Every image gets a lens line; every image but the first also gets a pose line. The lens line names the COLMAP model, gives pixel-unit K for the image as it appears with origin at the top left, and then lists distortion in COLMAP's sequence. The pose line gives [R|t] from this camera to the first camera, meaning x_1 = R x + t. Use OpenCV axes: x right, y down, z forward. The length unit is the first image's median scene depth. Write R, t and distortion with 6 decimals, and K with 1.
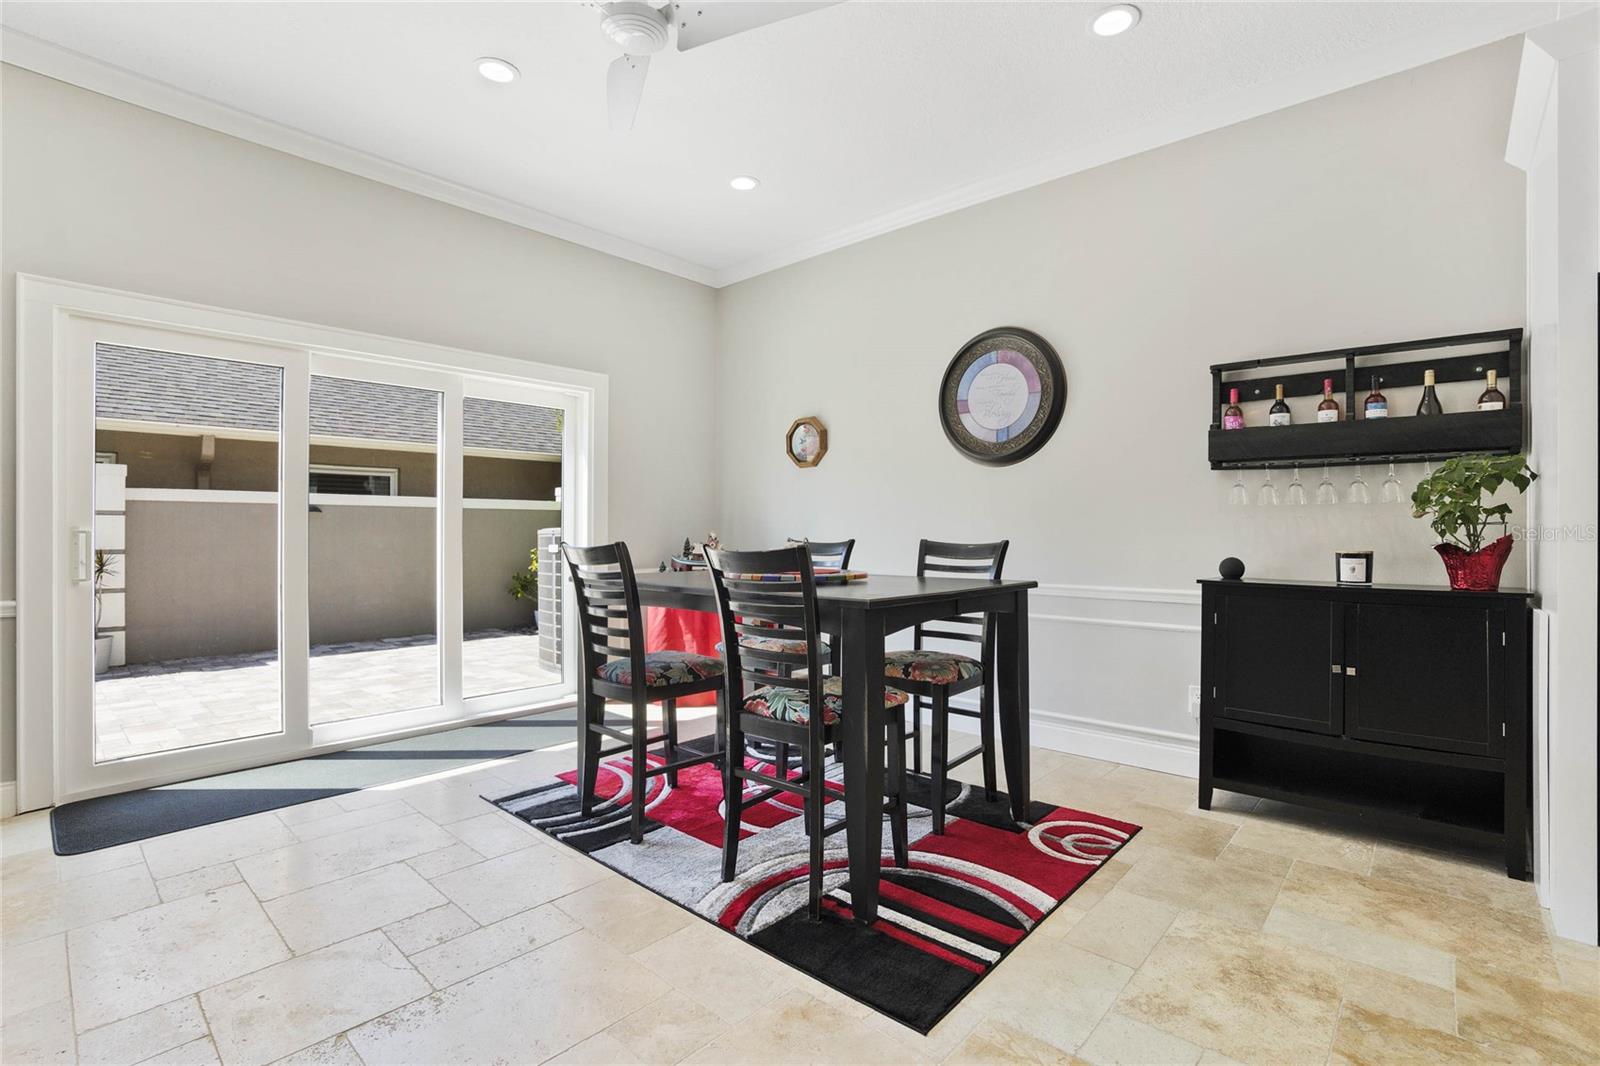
lens RADIAL K [[739.6, 0, 798.0], [0, 739.6, 520.6], [0, 0, 1]] dist [-0.060220, 0.020237]
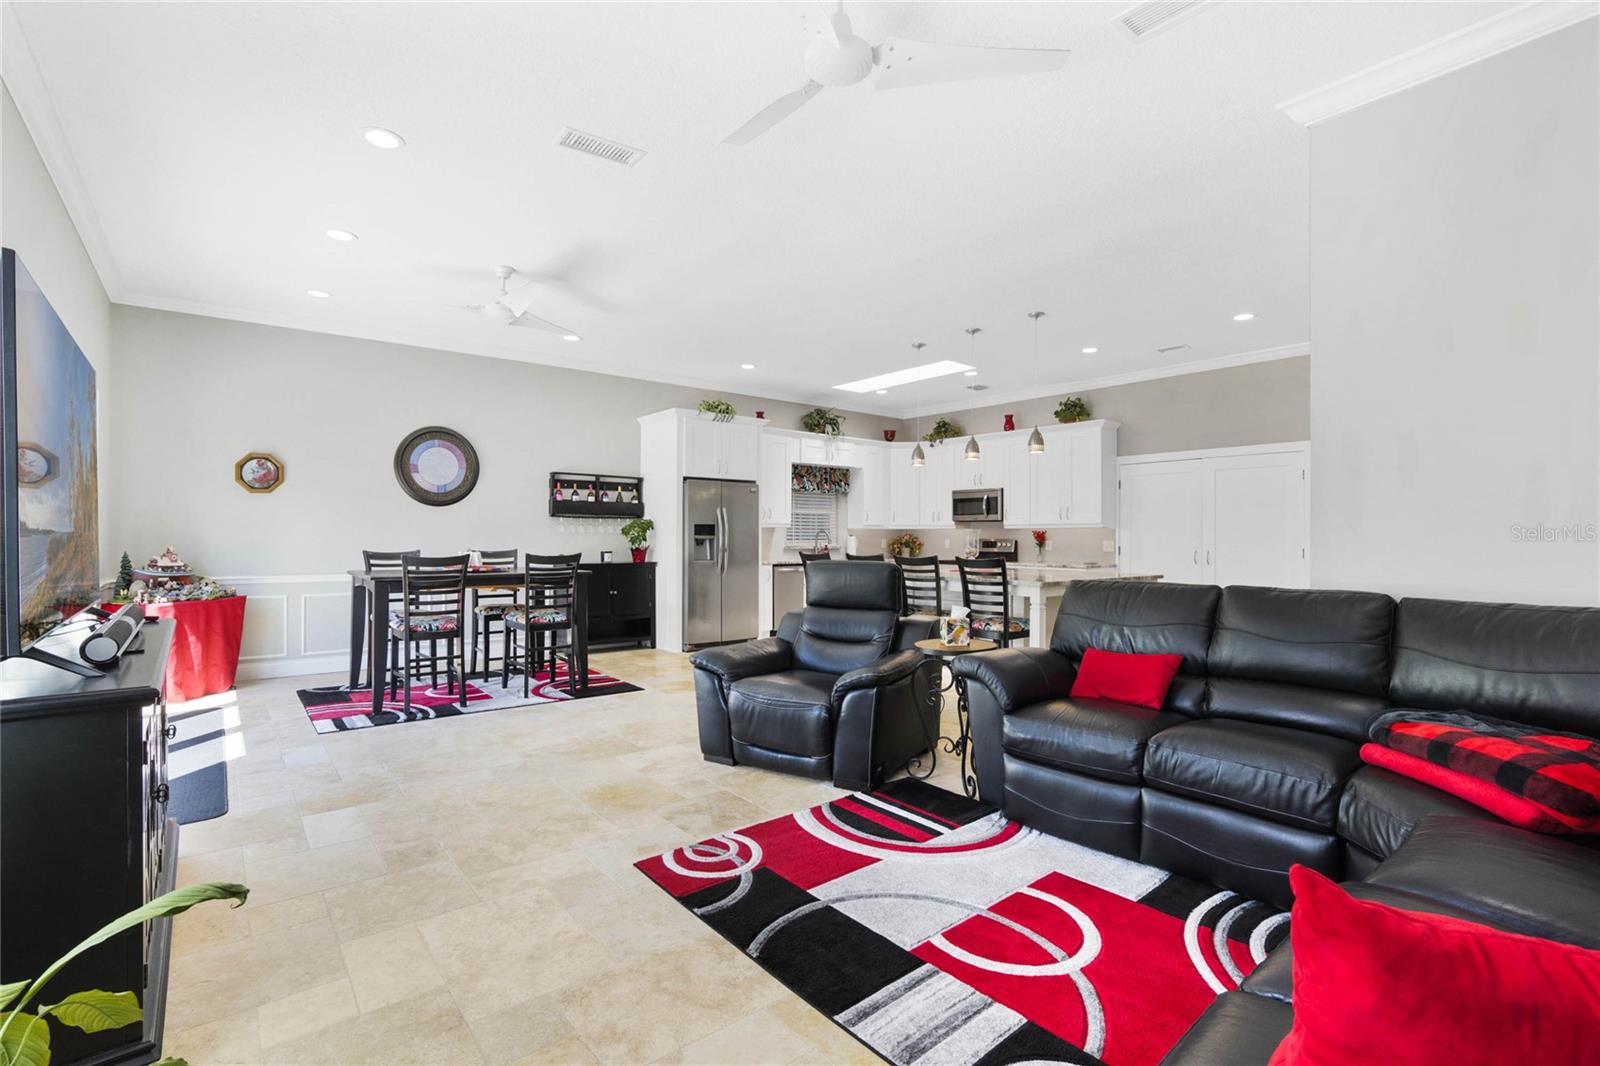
lens RADIAL K [[739.6, 0, 811.1], [0, 739.6, 540.4], [0, 0, 1]] dist [-0.060220, 0.020237]
pose [[0.138082, -0.006502, 0.990399, -1.748500], [-0.018222, 0.999793, 0.009105, -0.033788], [-0.990253, -0.019304, 0.137935, -0.147218]]
